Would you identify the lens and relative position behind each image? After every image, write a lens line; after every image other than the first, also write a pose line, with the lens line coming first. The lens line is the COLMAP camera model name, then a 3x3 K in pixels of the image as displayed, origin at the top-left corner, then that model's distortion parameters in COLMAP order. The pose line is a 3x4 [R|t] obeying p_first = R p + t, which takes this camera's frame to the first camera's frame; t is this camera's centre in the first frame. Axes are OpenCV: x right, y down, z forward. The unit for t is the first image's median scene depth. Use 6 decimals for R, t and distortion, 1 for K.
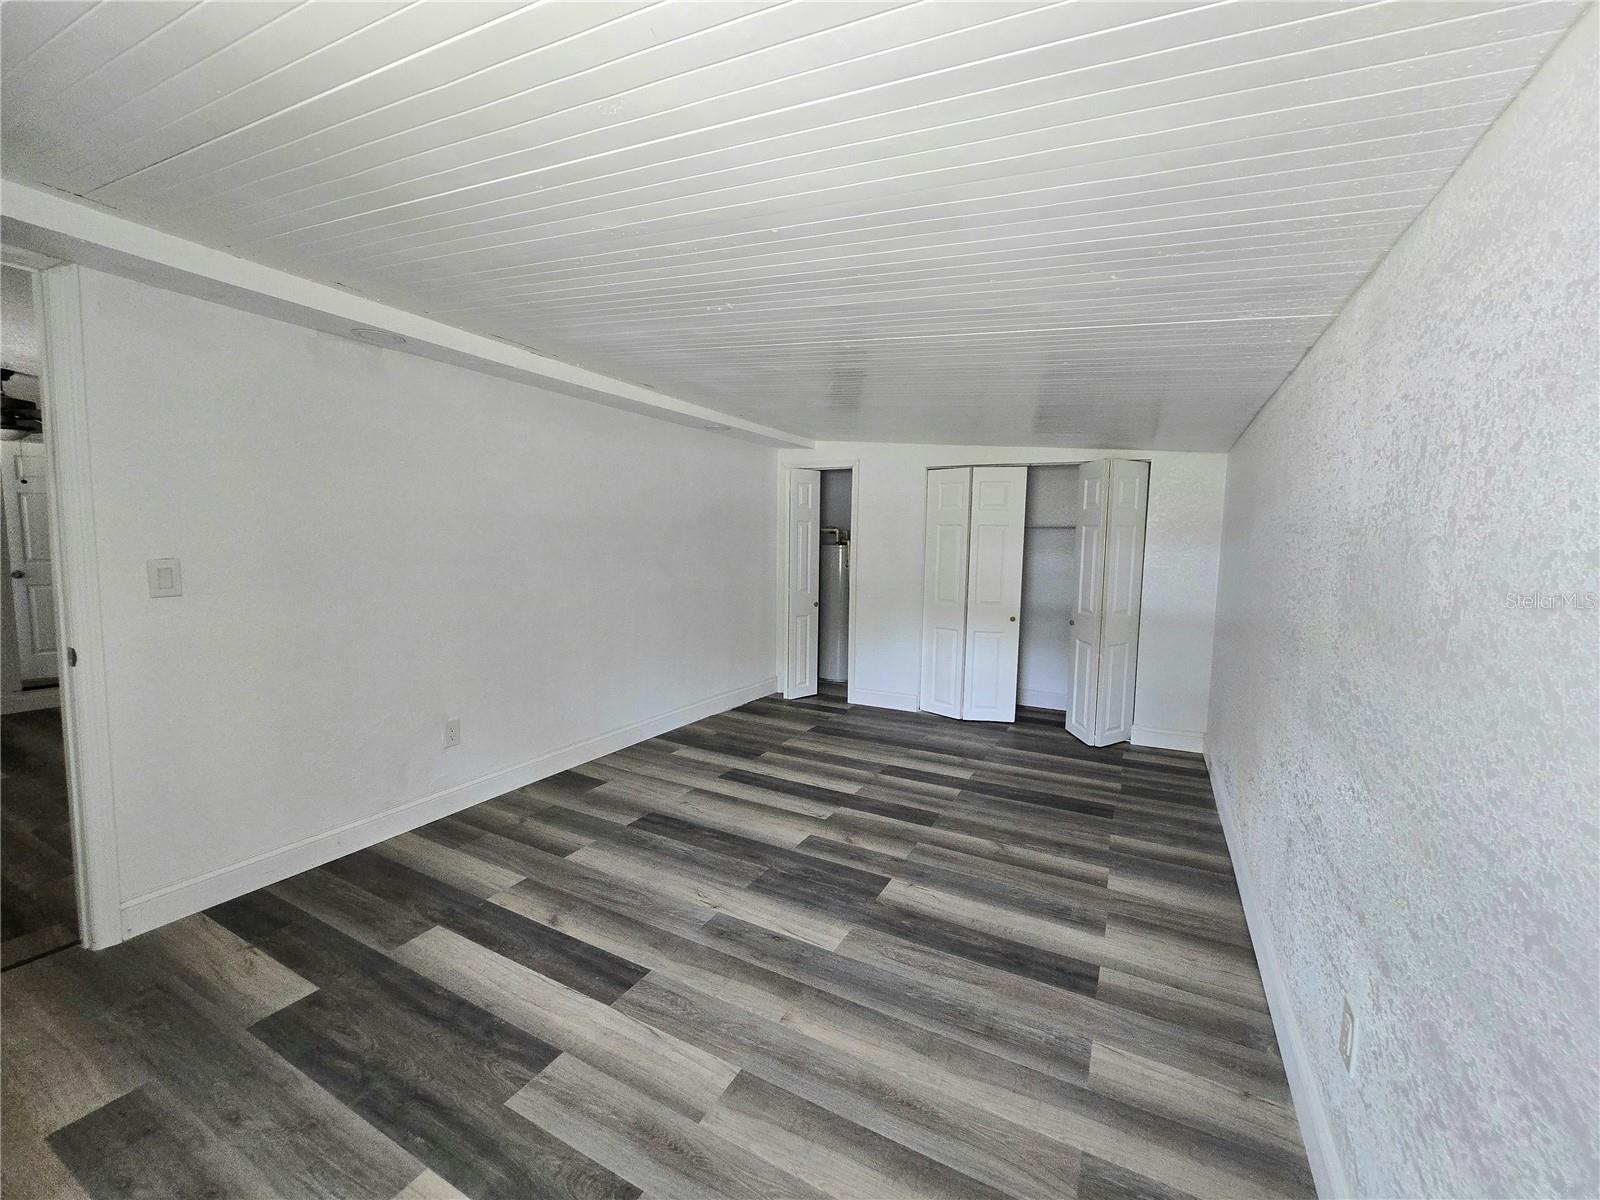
lens RADIAL K [[656.1, 0, 796.1], [0, 656.1, 598.0], [0, 0, 1]] dist [-0.002911, -0.000318]
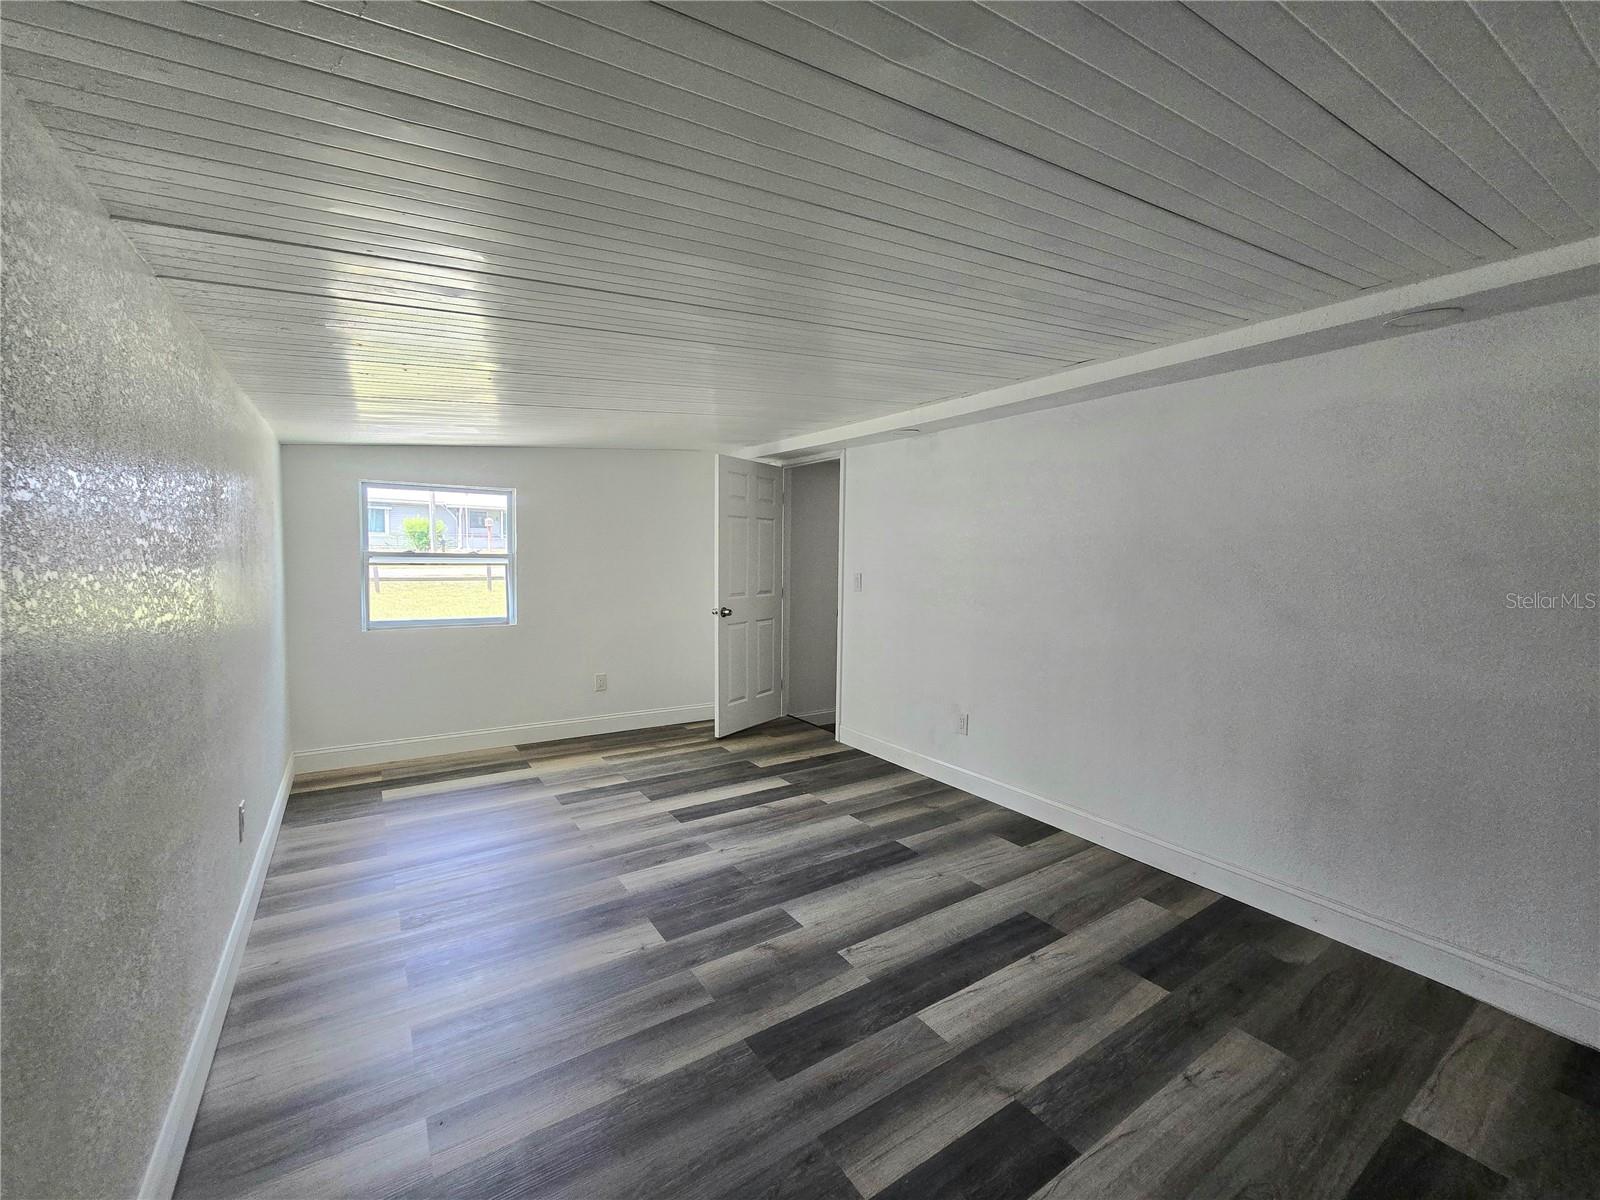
lens RADIAL K [[656.1, 0, 796.1], [0, 656.1, 598.0], [0, 0, 1]] dist [-0.002911, -0.000318]
pose [[-0.475288, 0.031320, -0.879273, 0.722535], [-0.098327, 0.991215, 0.088457, -0.108295], [0.874319, 0.128499, -0.468033, 1.323997]]
